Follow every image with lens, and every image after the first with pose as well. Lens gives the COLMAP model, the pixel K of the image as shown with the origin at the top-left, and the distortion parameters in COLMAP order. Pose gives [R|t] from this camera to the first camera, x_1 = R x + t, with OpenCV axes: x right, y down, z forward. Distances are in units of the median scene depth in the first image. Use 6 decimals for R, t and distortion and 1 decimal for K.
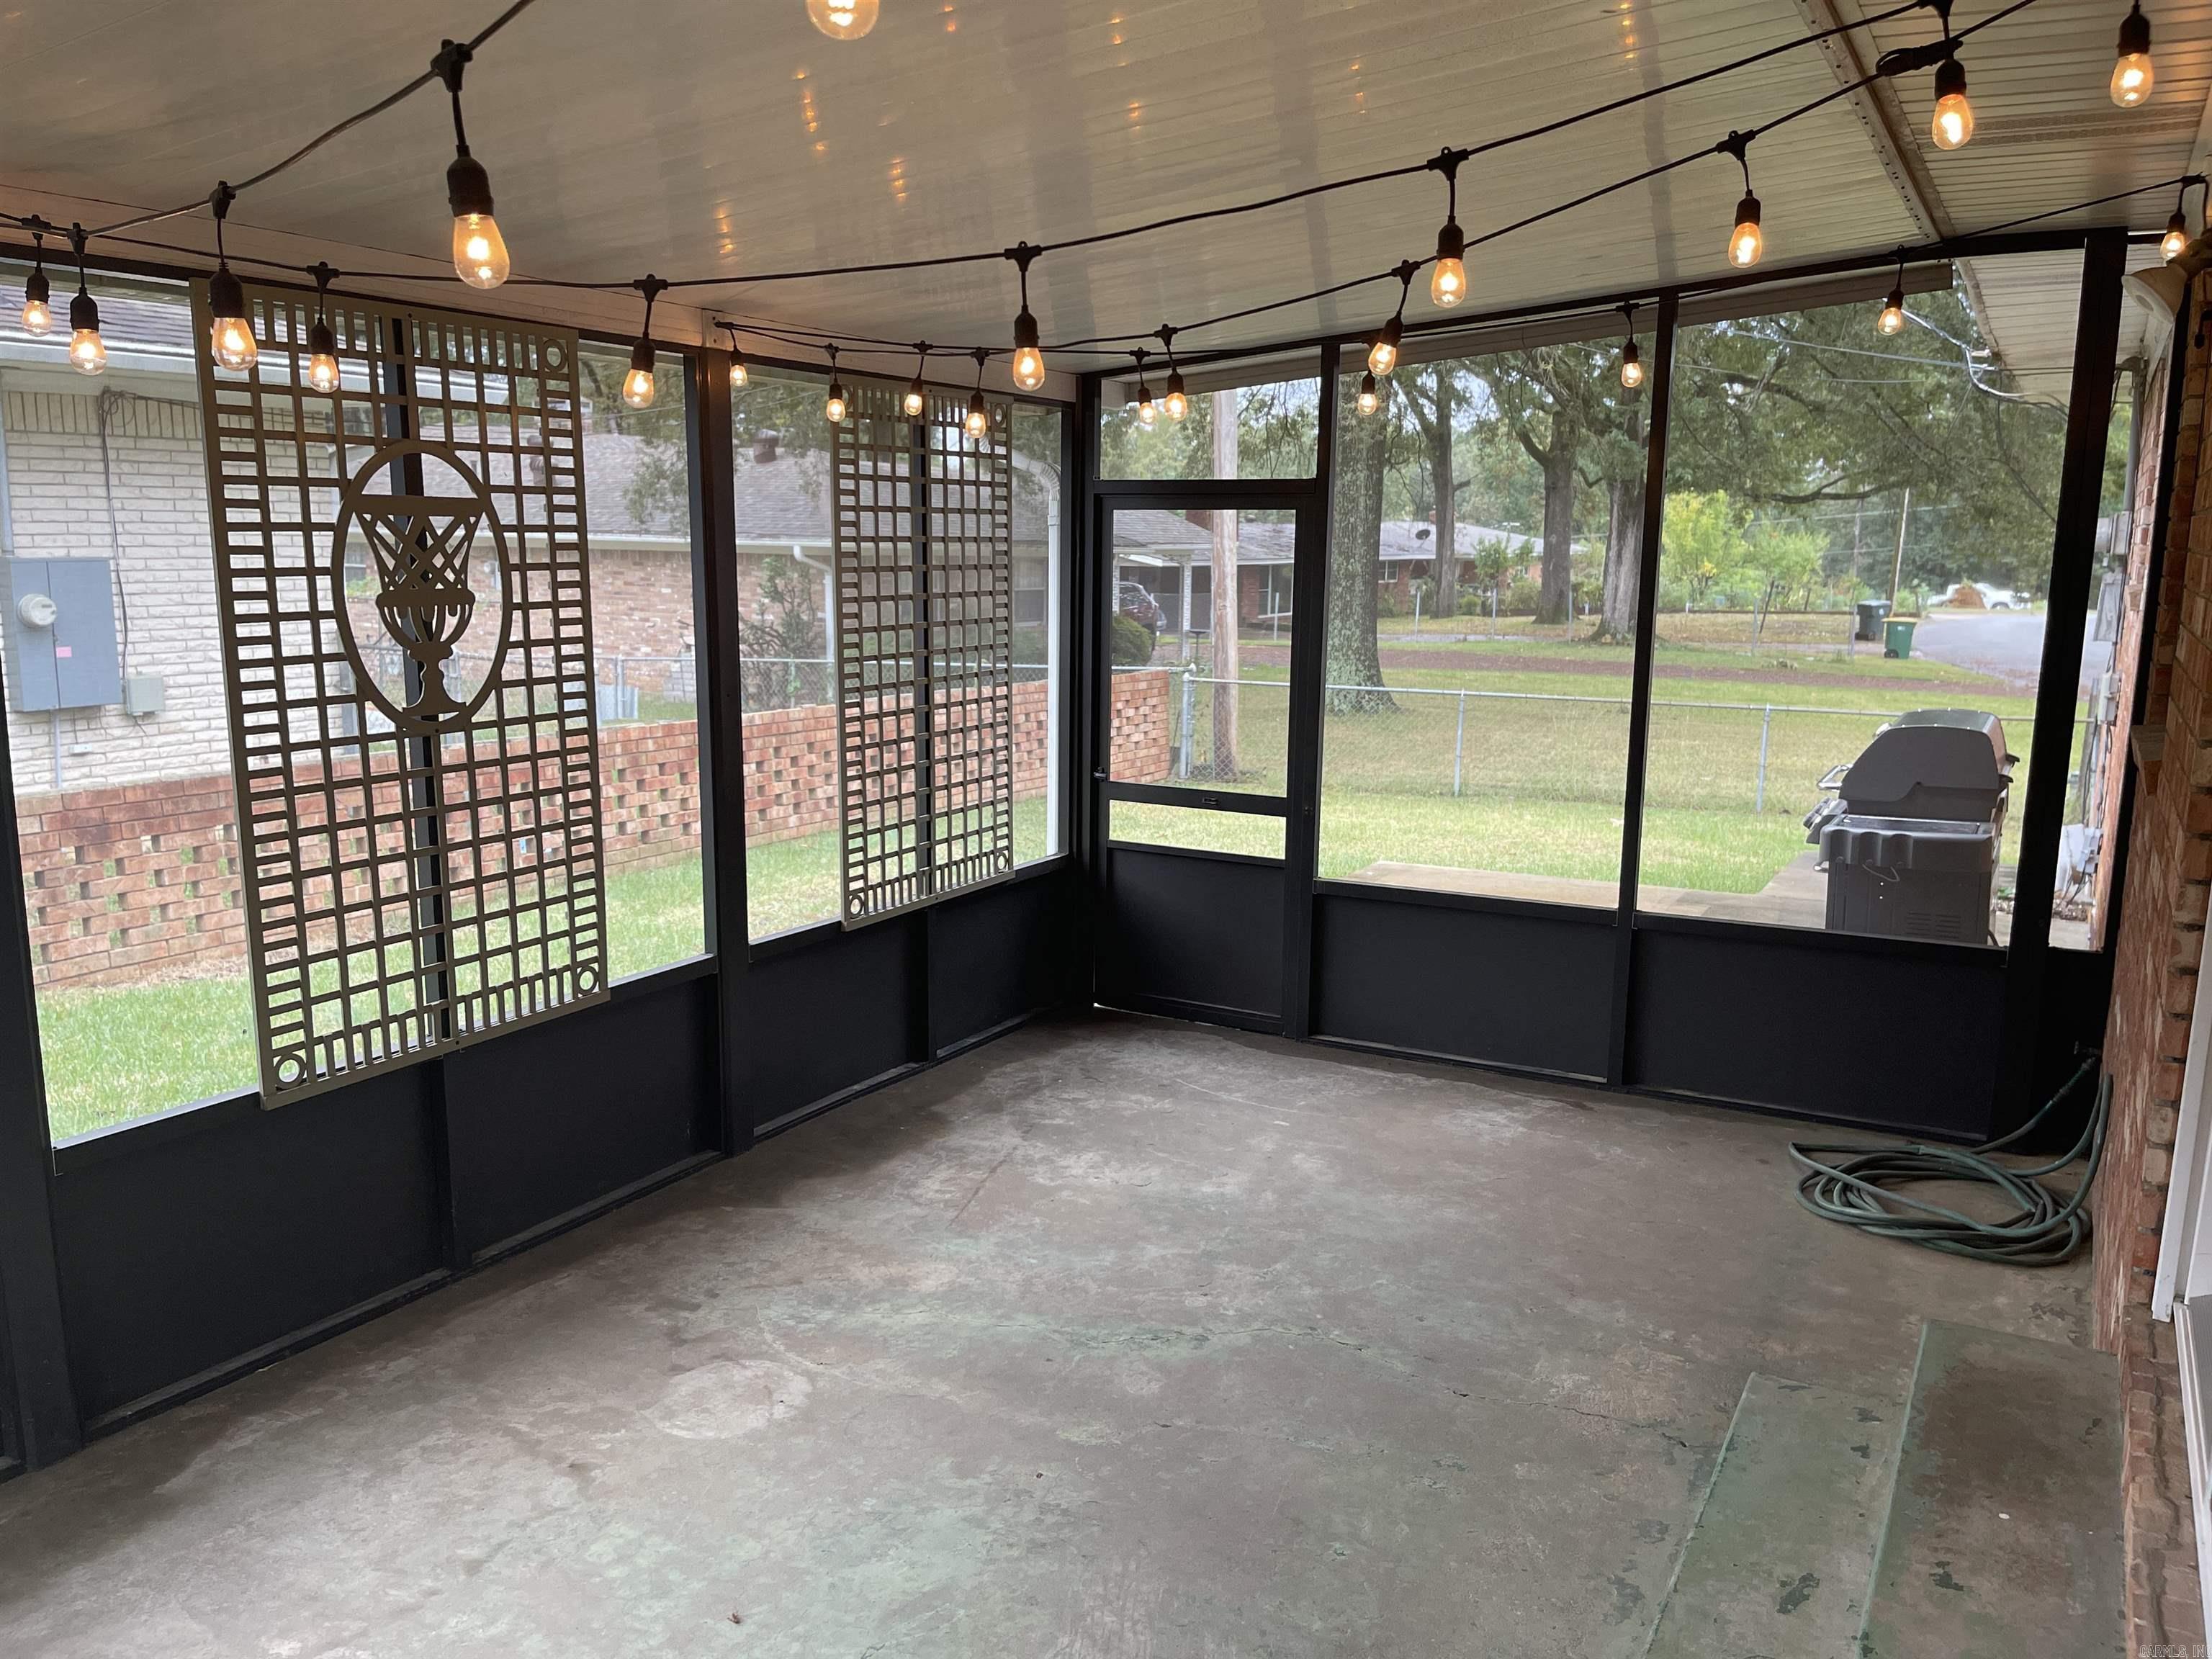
lens RADIAL K [[1676.7, 0, 1118.5], [0, 1676.7, 817.5], [0, 0, 1]] dist [0.063232, -0.065603]
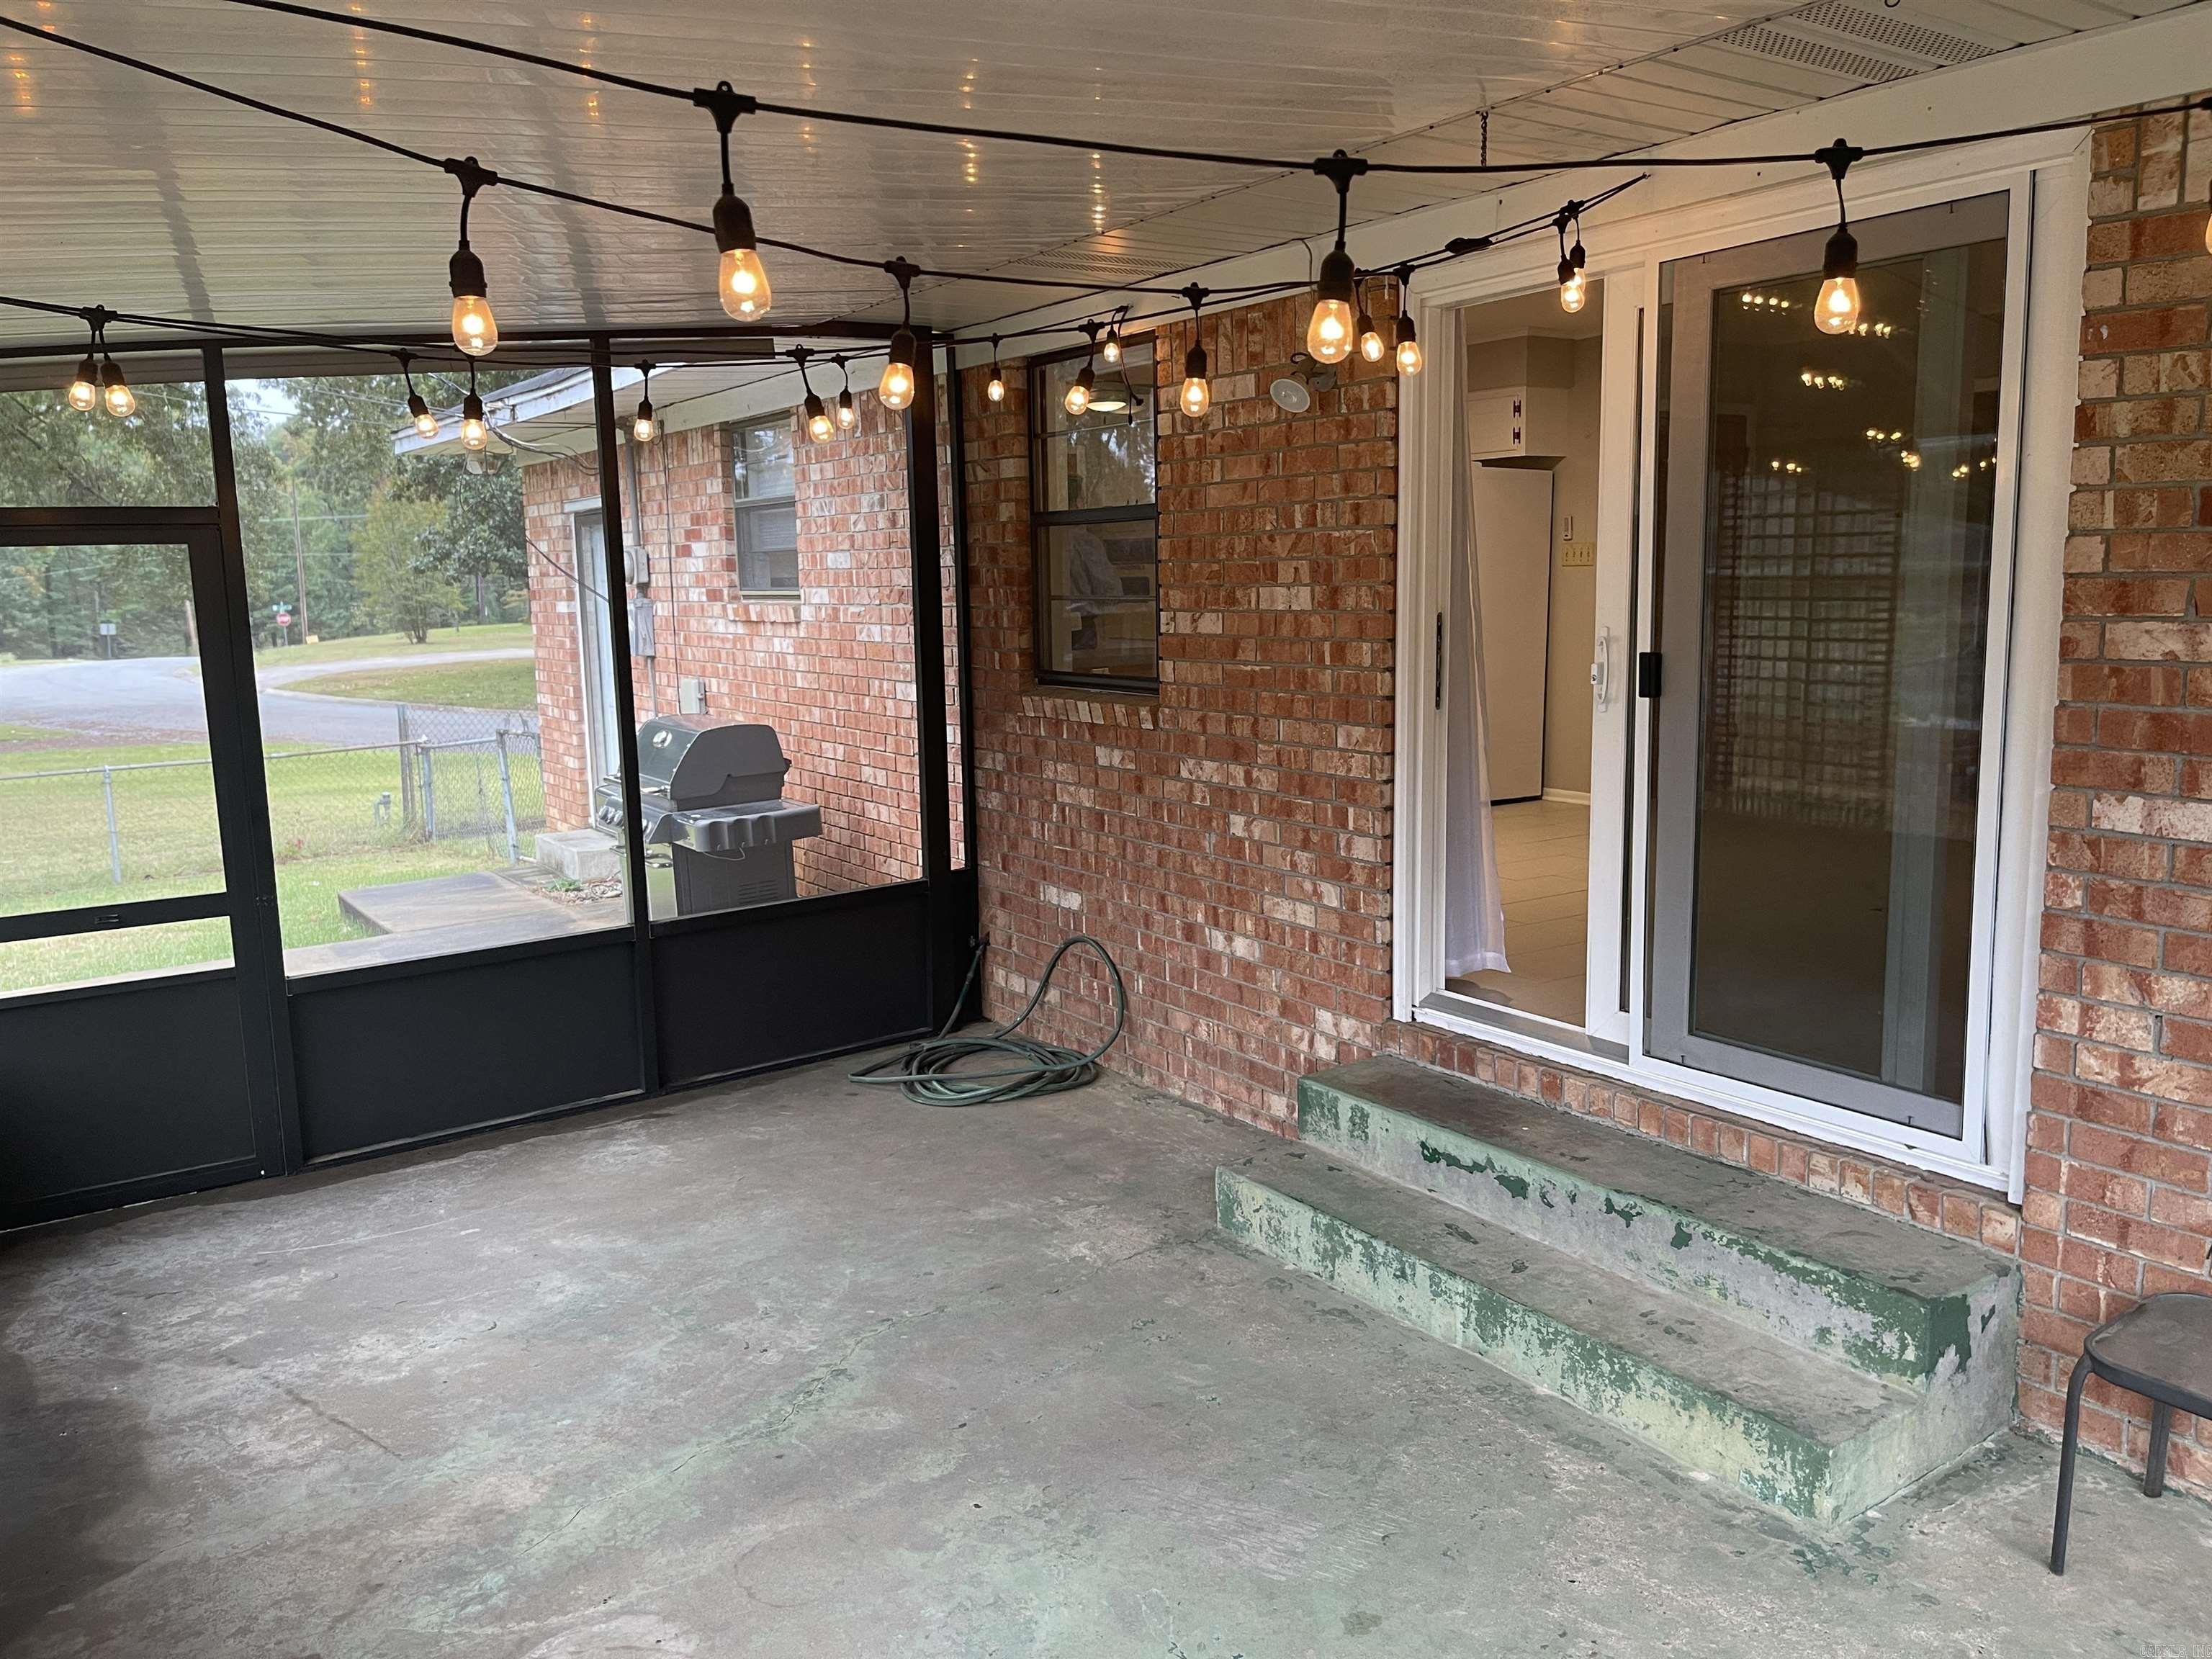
lens RADIAL K [[1676.7, 0, 1111.1], [0, 1676.7, 829.1], [0, 0, 1]] dist [0.063232, -0.065603]
pose [[0.450486, -0.160032, 0.878323, -0.550882], [0.179526, 0.979946, 0.086471, -0.046919], [-0.874547, 0.118728, 0.470182, 0.283895]]
